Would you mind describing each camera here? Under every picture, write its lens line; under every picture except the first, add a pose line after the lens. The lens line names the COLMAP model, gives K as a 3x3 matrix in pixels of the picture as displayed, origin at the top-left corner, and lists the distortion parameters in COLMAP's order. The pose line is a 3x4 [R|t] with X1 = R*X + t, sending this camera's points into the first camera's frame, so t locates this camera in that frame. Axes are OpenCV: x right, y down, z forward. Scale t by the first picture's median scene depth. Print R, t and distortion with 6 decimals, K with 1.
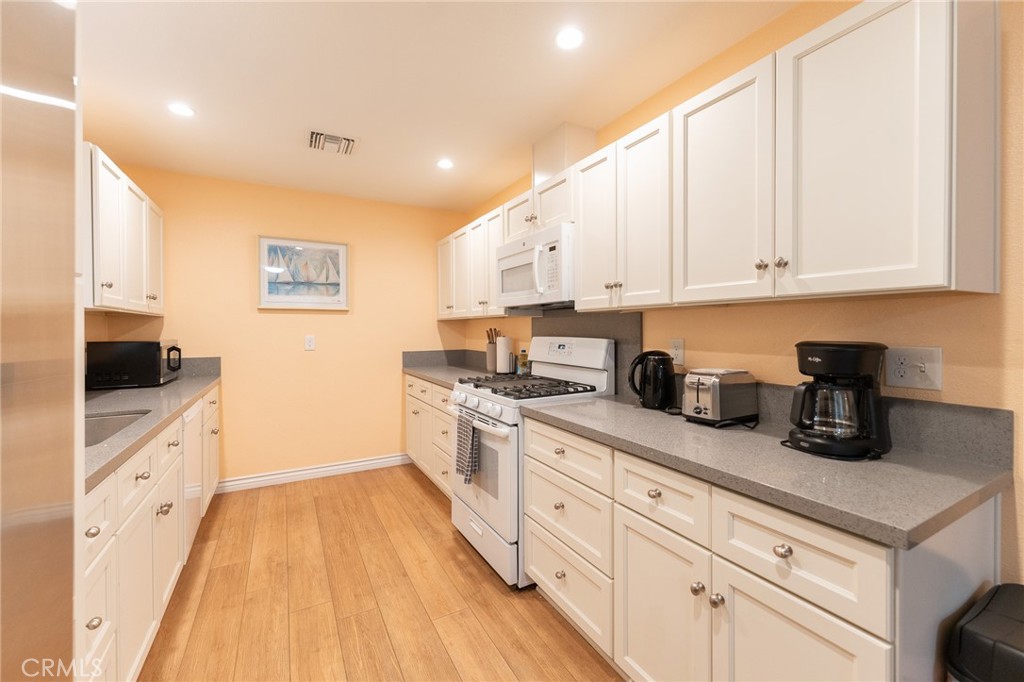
lens RADIAL K [[425.8, 0, 519.9], [0, 425.8, 336.3], [0, 0, 1]] dist [0.000407, 0.000054]
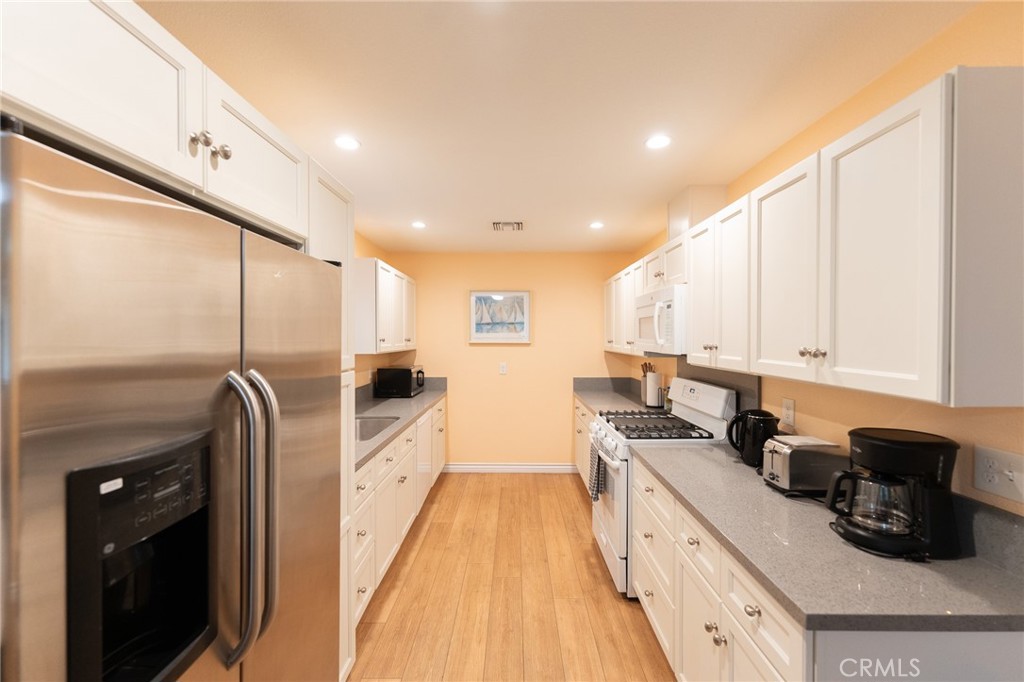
lens RADIAL K [[418.0, 0, 504.1], [0, 418.0, 348.7], [0, 0, 1]] dist [-0.000498, -0.000066]
pose [[0.859687, 0.016901, -0.510541, 0.227018], [-0.010169, 0.999821, 0.015975, -0.093020], [0.510720, -0.008542, 0.859705, -0.137019]]
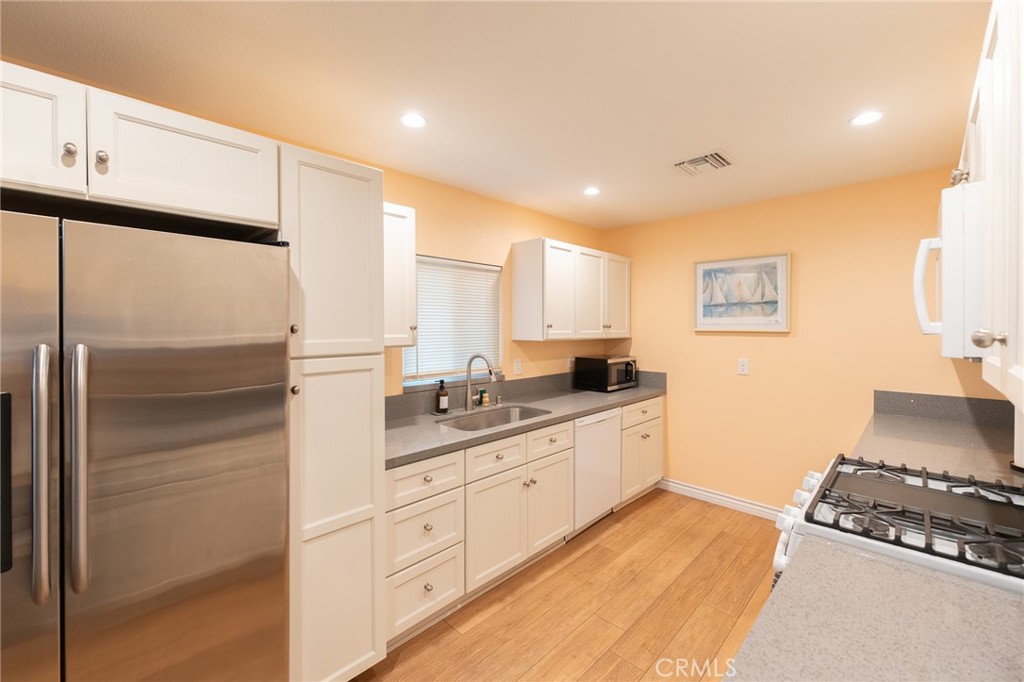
lens RADIAL K [[413.2, 0, 496.5], [0, 413.2, 336.7], [0, 0, 1]] dist [-0.000100, -0.000098]
pose [[0.254228, 0.028029, -0.966738, 0.340018], [-0.015374, 0.999571, 0.024938, -0.091651], [0.967022, 0.008523, 0.254550, 0.344522]]
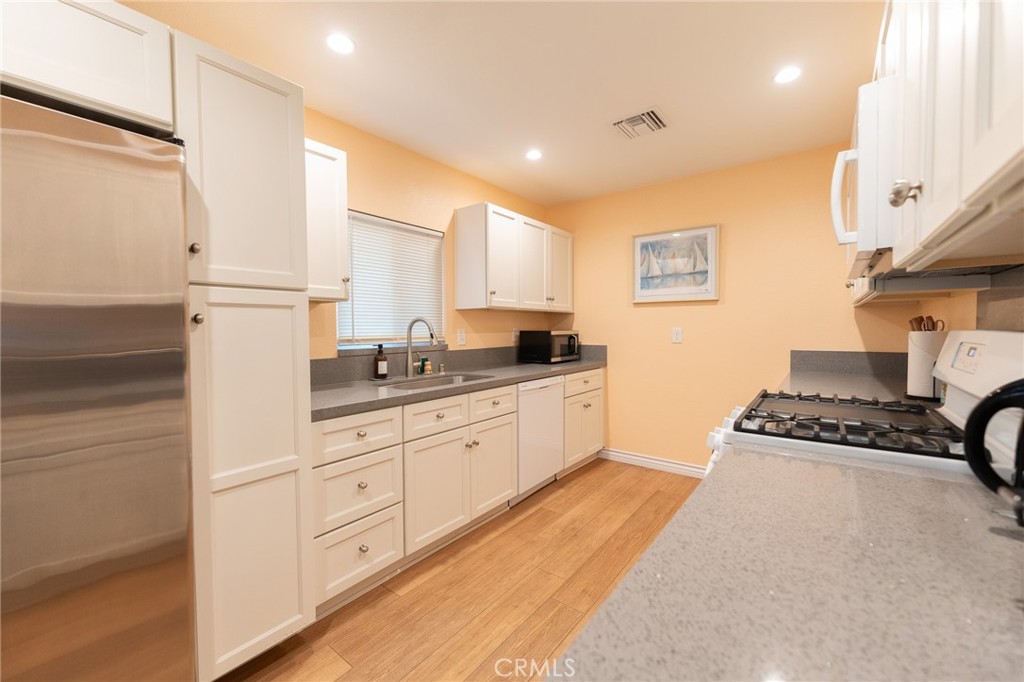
lens RADIAL K [[408.5, 0, 496.5], [0, 408.5, 345.1], [0, 0, 1]] dist [0.000161, 0.000065]
pose [[0.370272, 0.041507, -0.927995, 0.315156], [-0.012525, 0.999133, 0.039692, 0.006996], [0.928839, -0.003074, 0.370471, 0.373766]]
